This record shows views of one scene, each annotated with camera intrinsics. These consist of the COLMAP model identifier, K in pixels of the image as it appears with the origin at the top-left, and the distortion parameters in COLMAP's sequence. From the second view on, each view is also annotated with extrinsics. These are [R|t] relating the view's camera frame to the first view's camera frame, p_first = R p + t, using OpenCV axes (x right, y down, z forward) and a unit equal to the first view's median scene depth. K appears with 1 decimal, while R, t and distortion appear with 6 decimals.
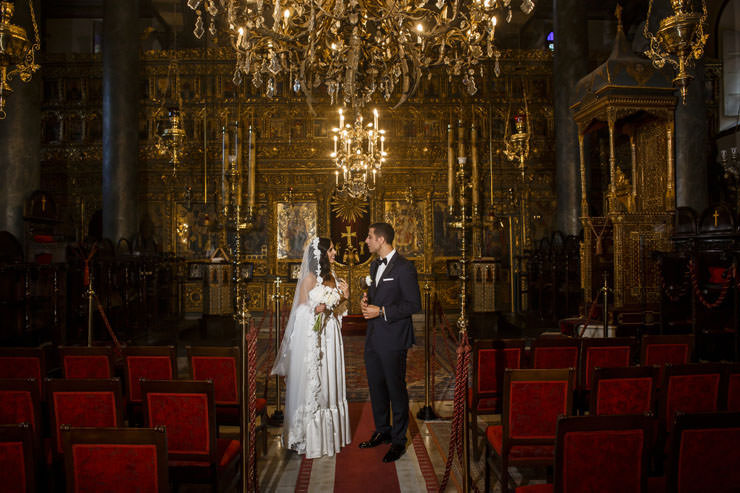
lens RADIAL K [[592.6, 0, 370.0], [0, 592.6, 246.5], [0, 0, 1]] dist [-0.005653, -0.002391]
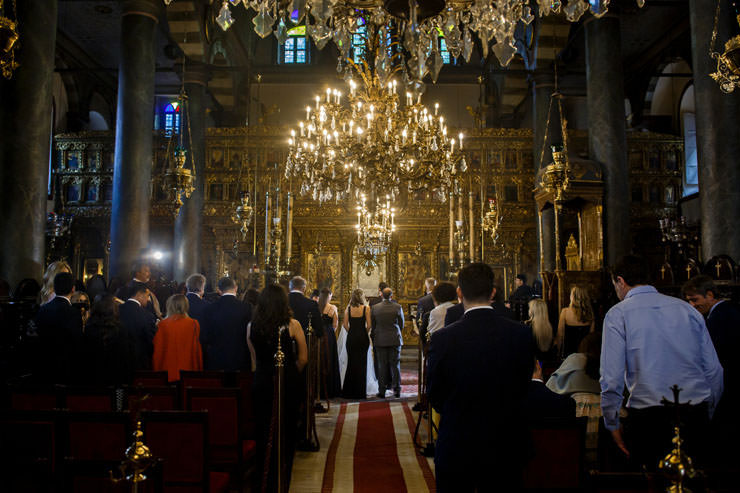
lens RADIAL K [[592.6, 0, 370.0], [0, 592.6, 246.5], [0, 0, 1]] dist [-0.005653, -0.002391]
pose [[0.999408, 0.010736, -0.032681, 0.007670], [-0.013067, 0.997320, -0.071984, -0.003403], [0.031820, 0.072368, 0.996870, -0.219357]]
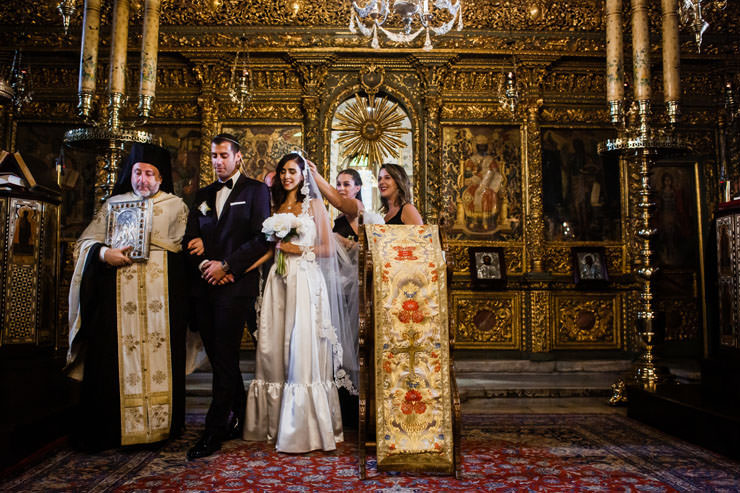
lens RADIAL K [[592.6, 0, 370.0], [0, 592.6, 246.5], [0, 0, 1]] dist [-0.005653, -0.002391]
pose [[0.999822, 0.013426, 0.013279, -0.045975], [-0.012118, 0.995488, -0.094111, 0.078908], [-0.014482, 0.093933, 0.995473, 0.593646]]
